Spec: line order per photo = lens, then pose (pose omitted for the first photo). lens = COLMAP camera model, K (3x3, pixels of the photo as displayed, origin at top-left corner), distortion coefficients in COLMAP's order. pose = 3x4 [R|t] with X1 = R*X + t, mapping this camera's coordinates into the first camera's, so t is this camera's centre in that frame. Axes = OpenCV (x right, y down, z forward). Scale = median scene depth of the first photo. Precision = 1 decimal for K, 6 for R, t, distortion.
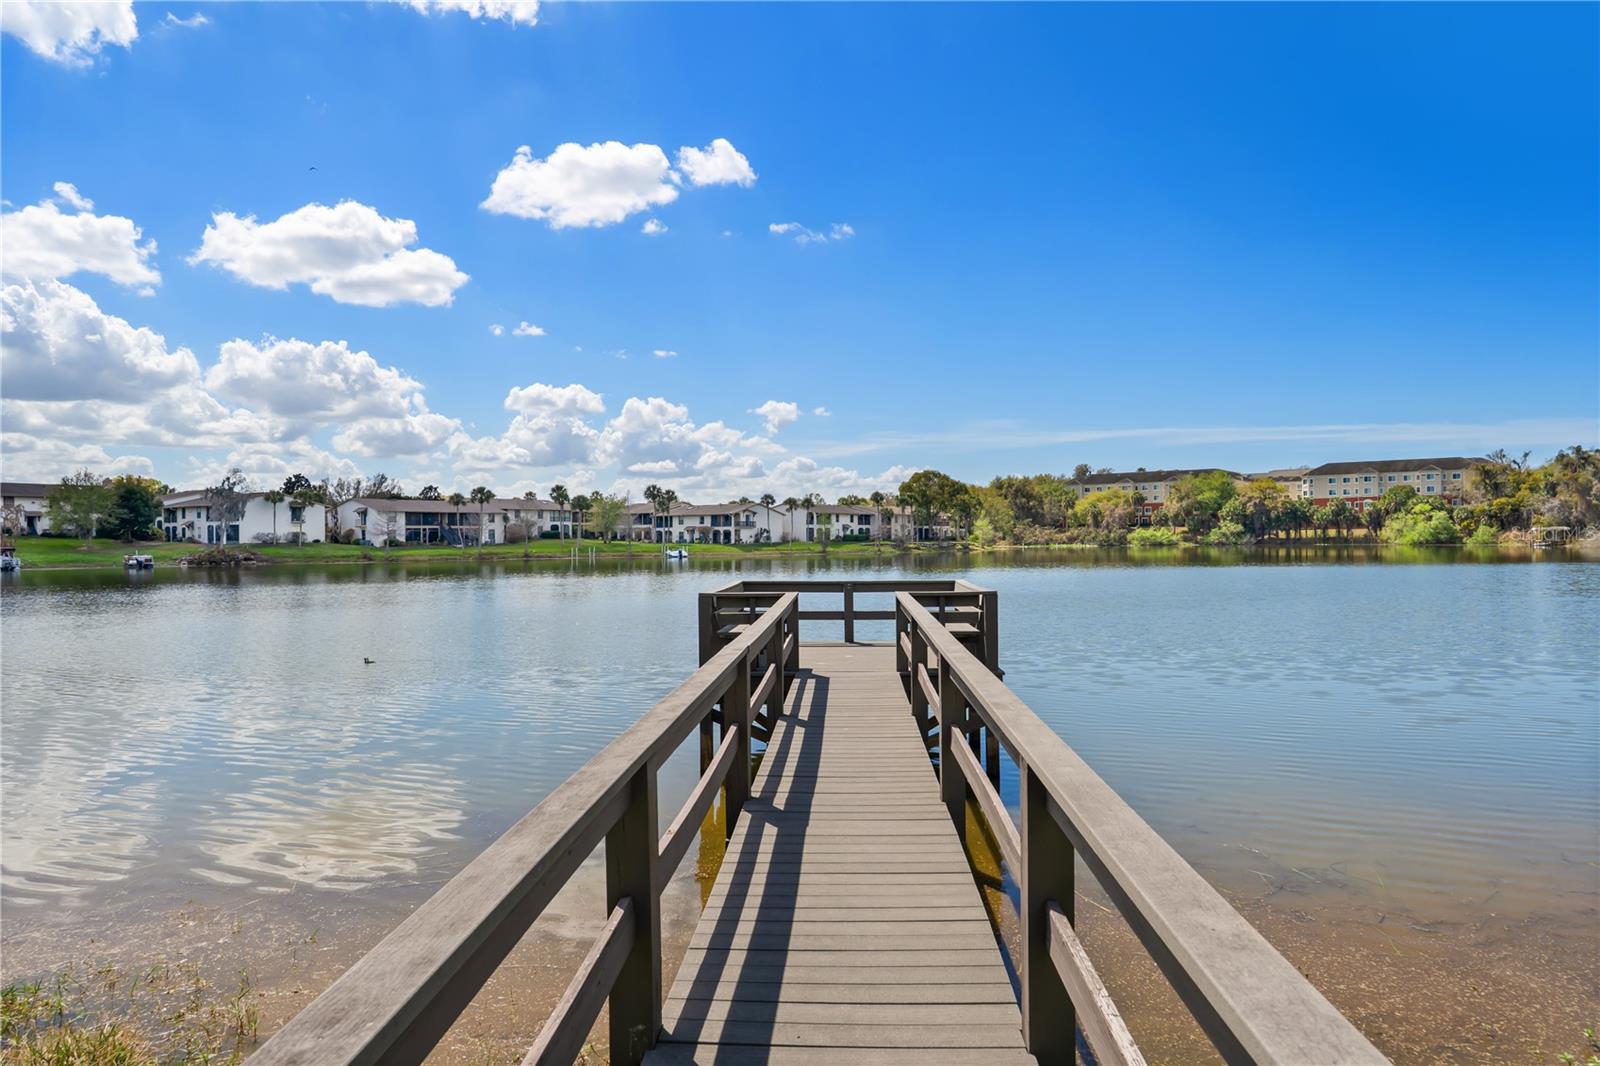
lens RADIAL K [[976.7, 0, 800.0], [0, 976.7, 533.0], [0, 0, 1]] dist [0.001311, -0.000722]
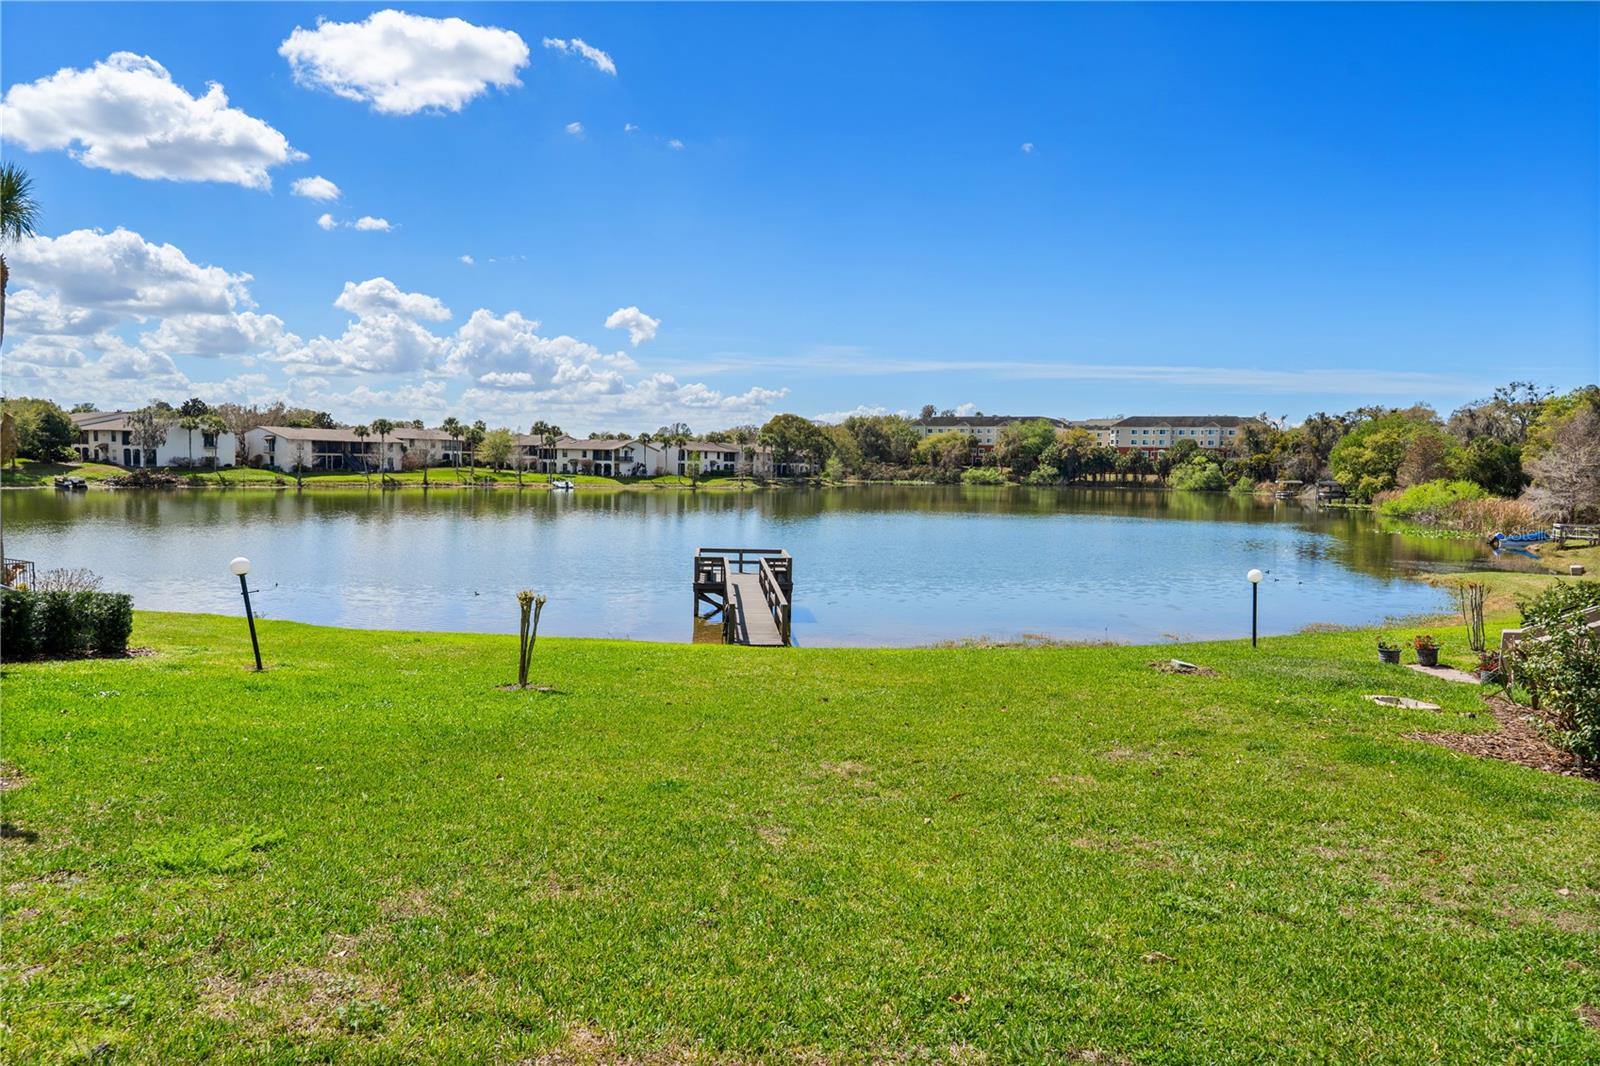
lens RADIAL K [[972.9, 0, 800.0], [0, 972.9, 533.0], [0, 0, 1]] dist [0.009821, 0.001640]
pose [[0.989361, 0.020982, 0.143959, -0.011844], [-0.032458, 0.996437, 0.077841, -0.014041], [-0.141812, -0.081685, 0.986517, -0.110489]]
